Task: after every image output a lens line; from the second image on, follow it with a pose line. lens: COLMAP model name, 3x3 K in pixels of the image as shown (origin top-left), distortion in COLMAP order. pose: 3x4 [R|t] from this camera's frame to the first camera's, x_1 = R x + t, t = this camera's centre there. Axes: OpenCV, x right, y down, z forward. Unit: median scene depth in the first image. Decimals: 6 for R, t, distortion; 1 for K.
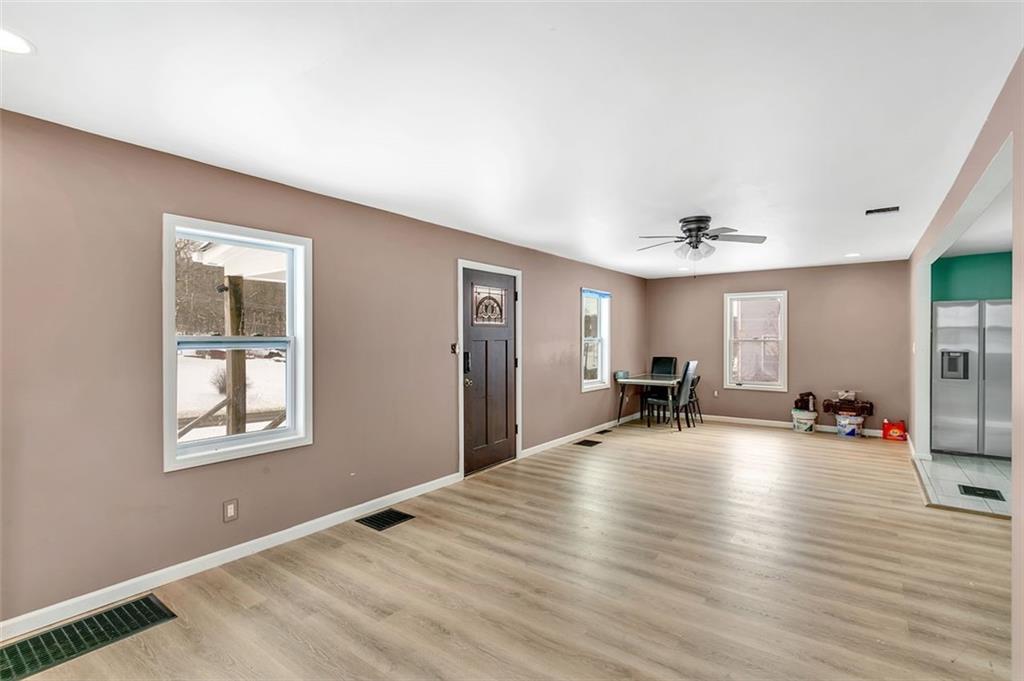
lens RADIAL K [[468.7, 0, 512.0], [0, 468.7, 340.5], [0, 0, 1]] dist [0.000713, -0.000081]
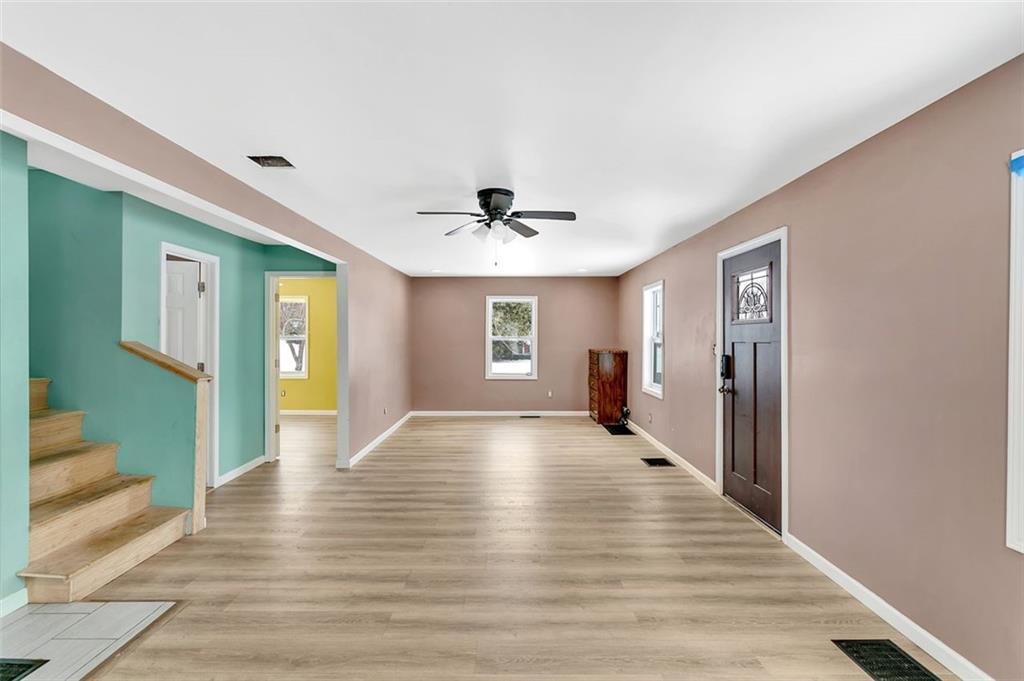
lens RADIAL K [[486.7, 0, 512.0], [0, 486.7, 340.5], [0, 0, 1]] dist [0.000217, -0.000057]
pose [[-0.801509, 0.004779, -0.597963, 0.673440], [-0.004943, 0.999881, 0.014617, -0.011819], [0.597962, 0.014671, -0.801390, 1.304677]]
